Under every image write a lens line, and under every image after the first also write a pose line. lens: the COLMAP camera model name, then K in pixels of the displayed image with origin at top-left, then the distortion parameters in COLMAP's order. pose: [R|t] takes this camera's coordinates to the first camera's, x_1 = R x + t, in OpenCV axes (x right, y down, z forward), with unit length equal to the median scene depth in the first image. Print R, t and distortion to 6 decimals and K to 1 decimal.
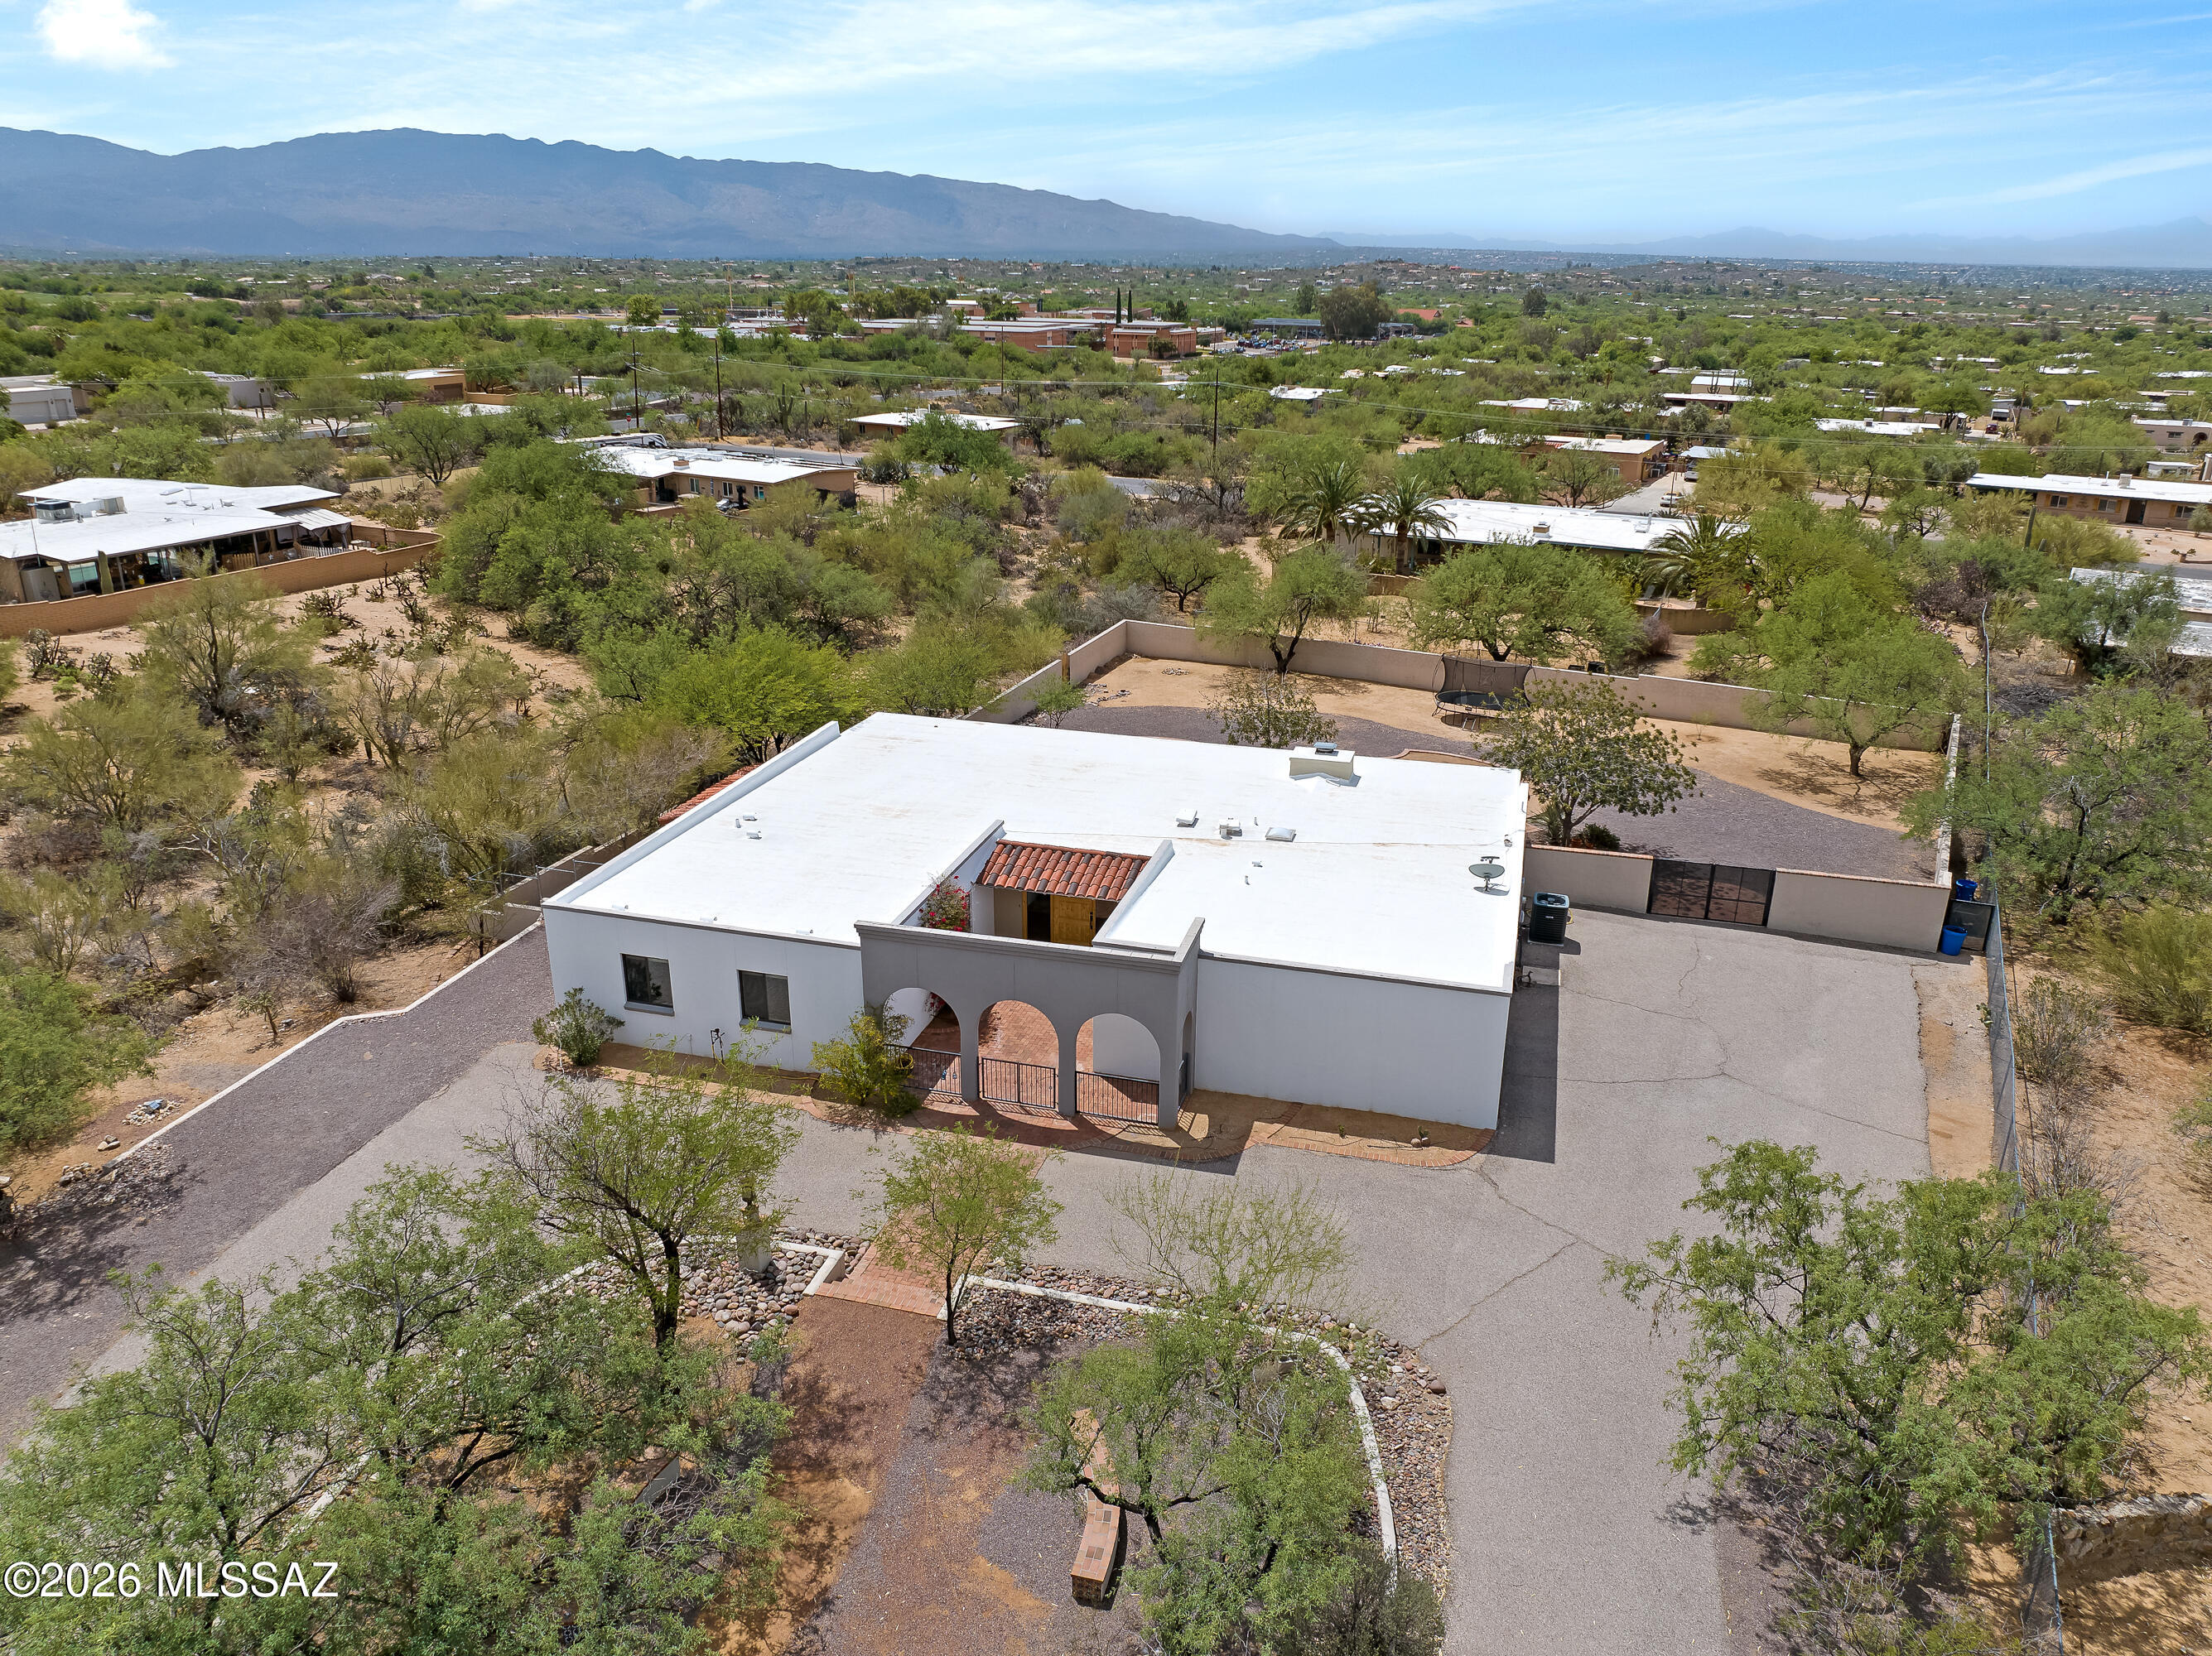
lens RADIAL K [[1585.3, 0, 1104.6], [0, 1585.3, 825.6], [0, 0, 1]] dist [-0.034505, 0.011421]
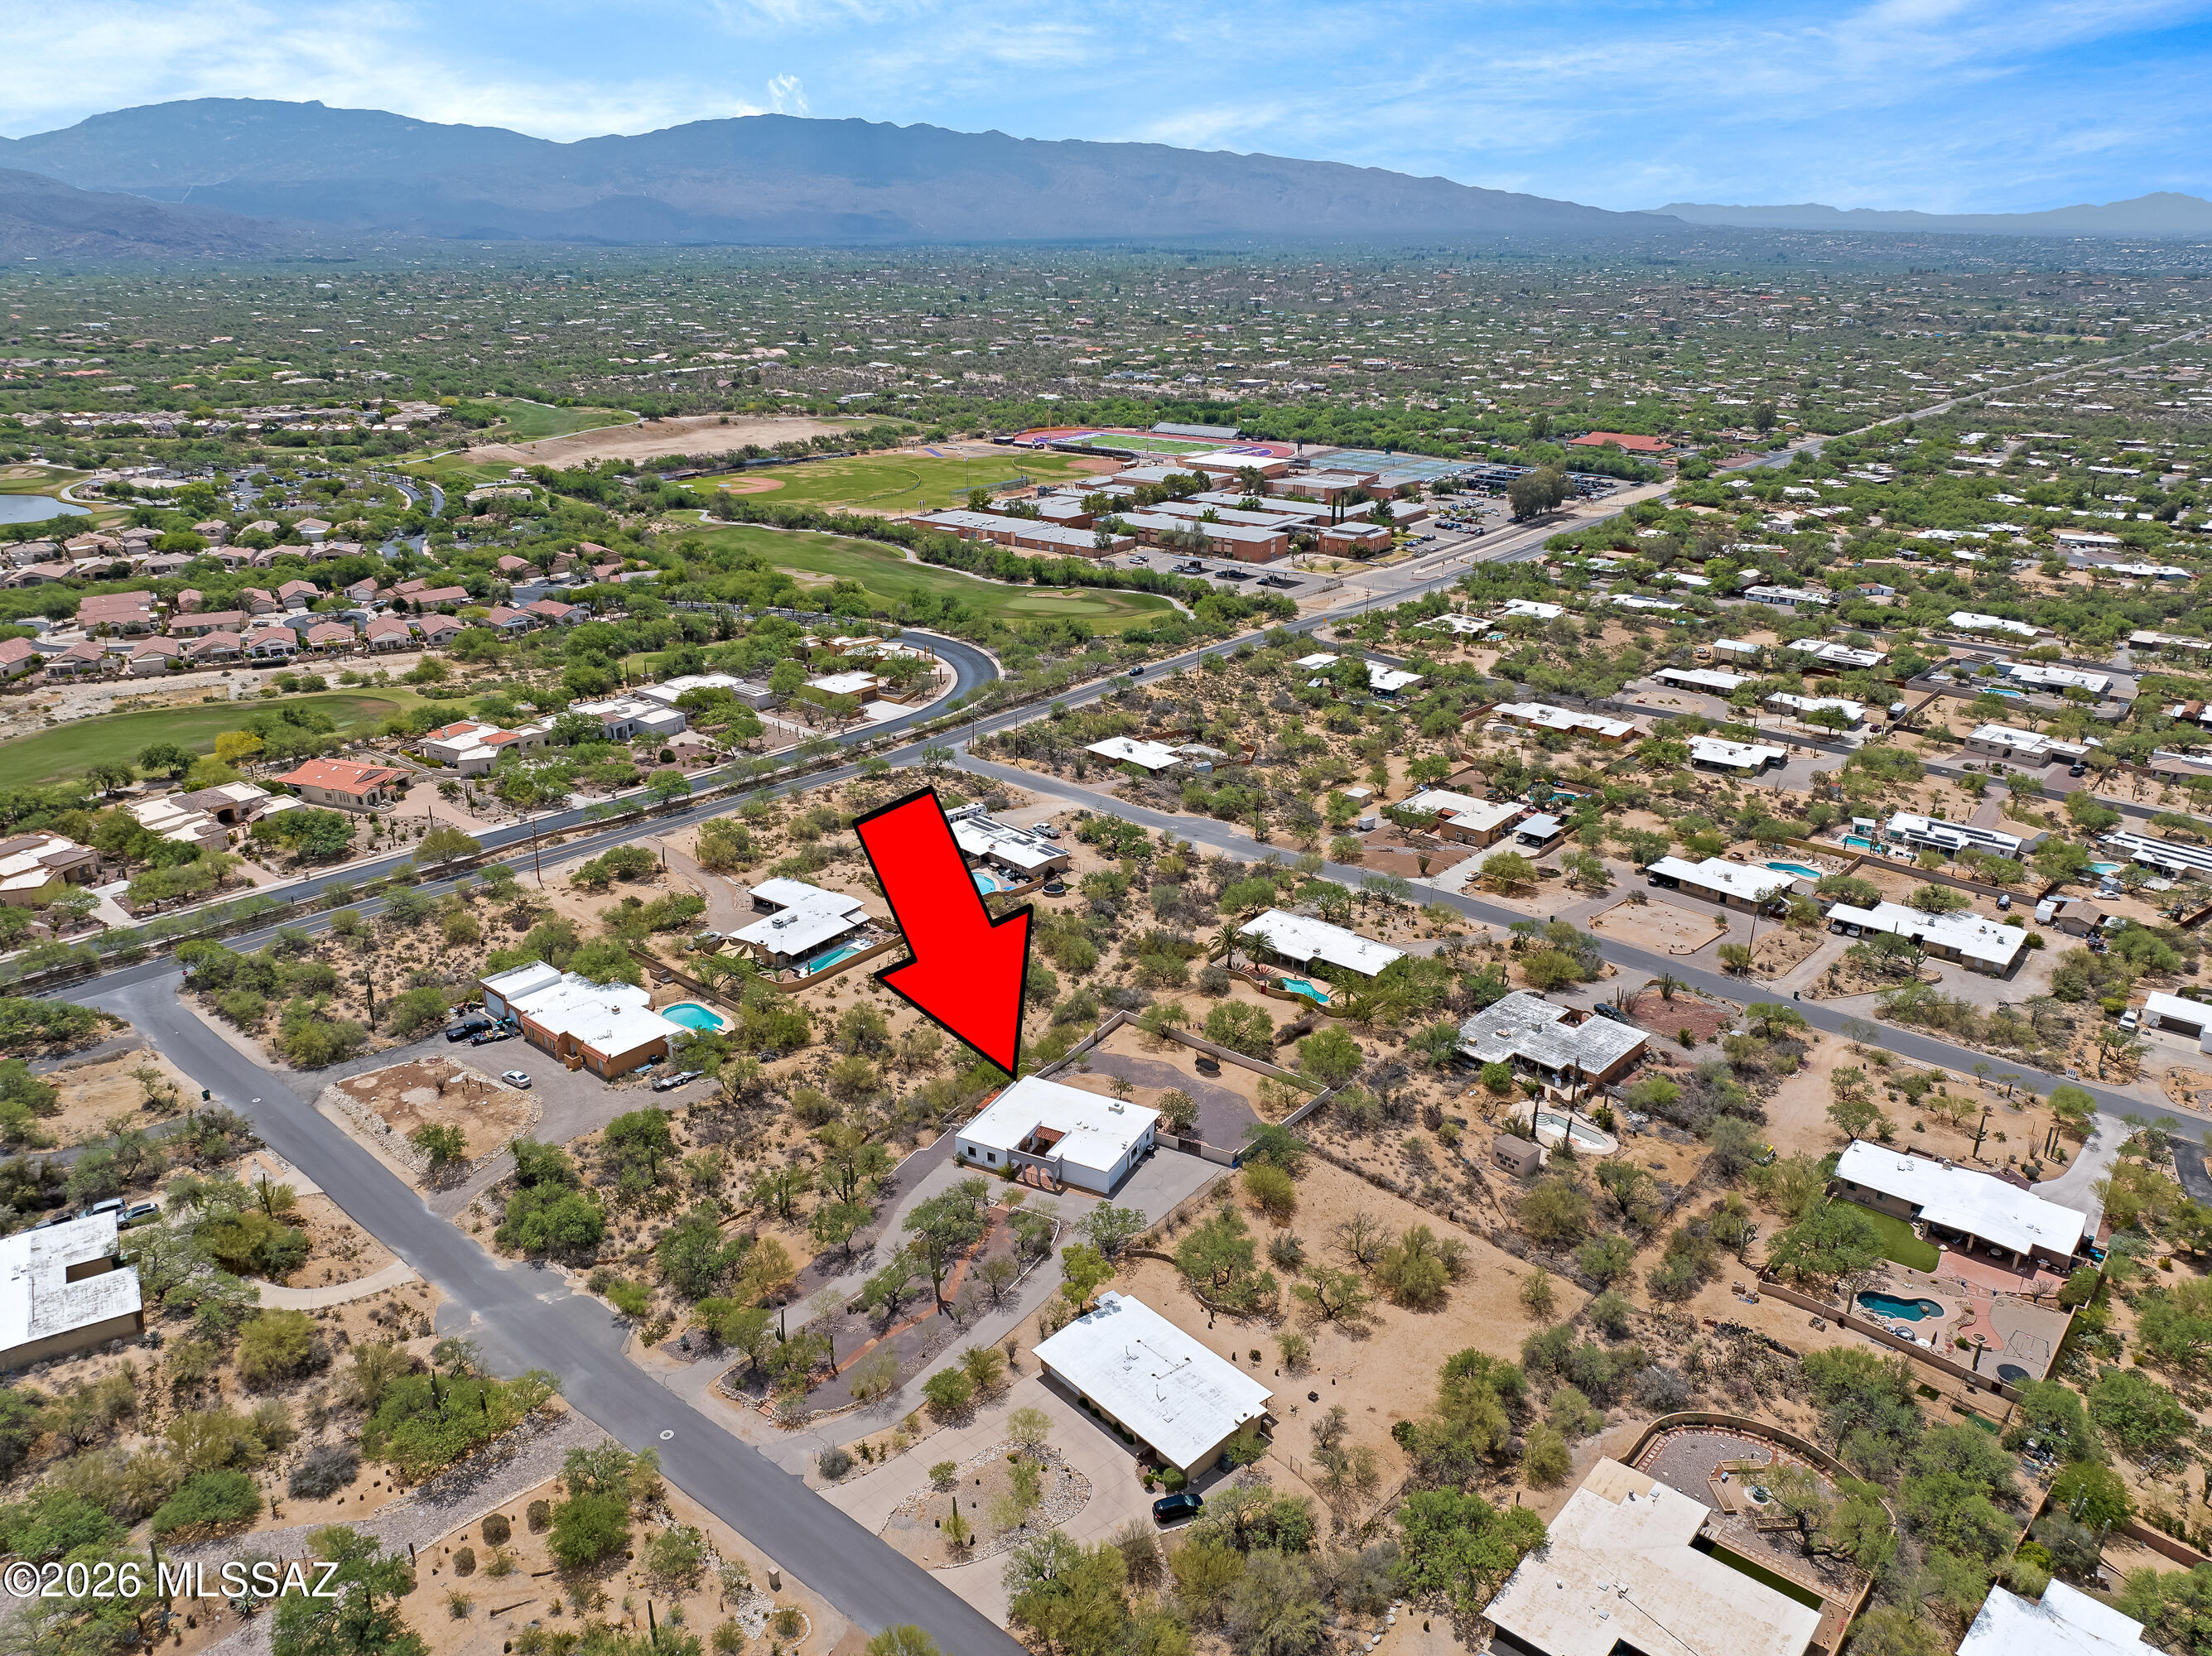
lens RADIAL K [[1585.3, 0, 1111.9], [0, 1585.3, 831.0], [0, 0, 1]] dist [-0.034505, 0.011421]
pose [[0.981513, 0.071207, -0.177658, 0.159755], [-0.067421, 0.997352, 0.027269, -0.174512], [0.179130, -0.014787, 0.983714, -0.633215]]
